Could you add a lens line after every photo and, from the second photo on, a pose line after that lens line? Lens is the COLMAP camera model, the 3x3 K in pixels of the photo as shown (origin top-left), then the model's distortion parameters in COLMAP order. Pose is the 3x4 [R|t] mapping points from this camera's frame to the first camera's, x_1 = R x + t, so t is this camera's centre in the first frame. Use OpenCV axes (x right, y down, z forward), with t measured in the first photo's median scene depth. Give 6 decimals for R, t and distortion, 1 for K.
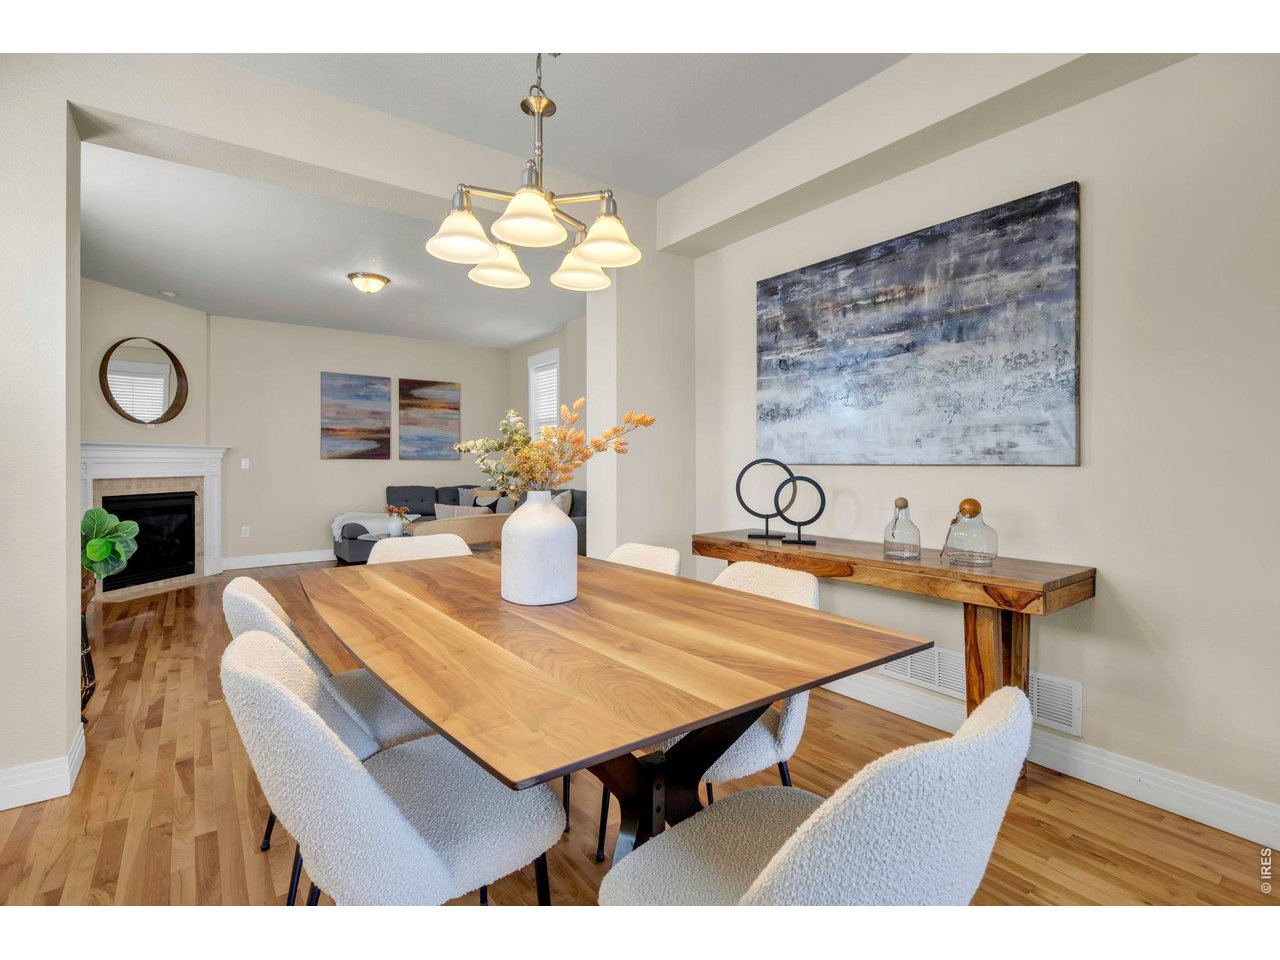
lens RADIAL K [[598.3, 0, 641.5], [0, 598.3, 461.5], [0, 0, 1]] dist [0.005120, 0.000658]
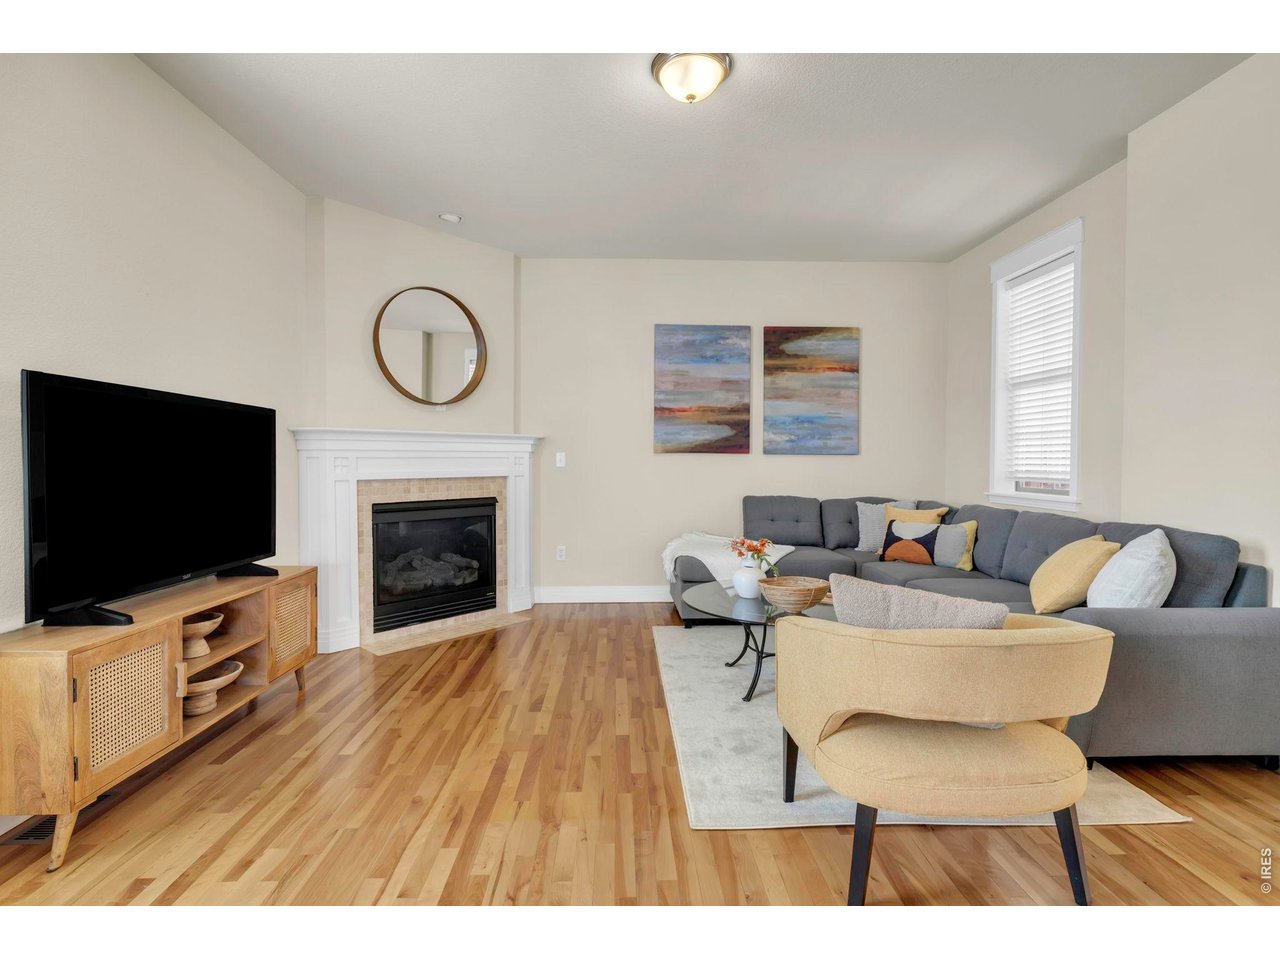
lens RADIAL K [[598.3, 0, 635.0], [0, 598.3, 469.6], [0, 0, 1]] dist [0.005120, 0.000658]
pose [[0.815363, 0.015181, -0.578751, -0.151172], [-0.002991, 0.999753, 0.022011, -0.000225], [0.578942, -0.016216, 0.815207, 0.413640]]
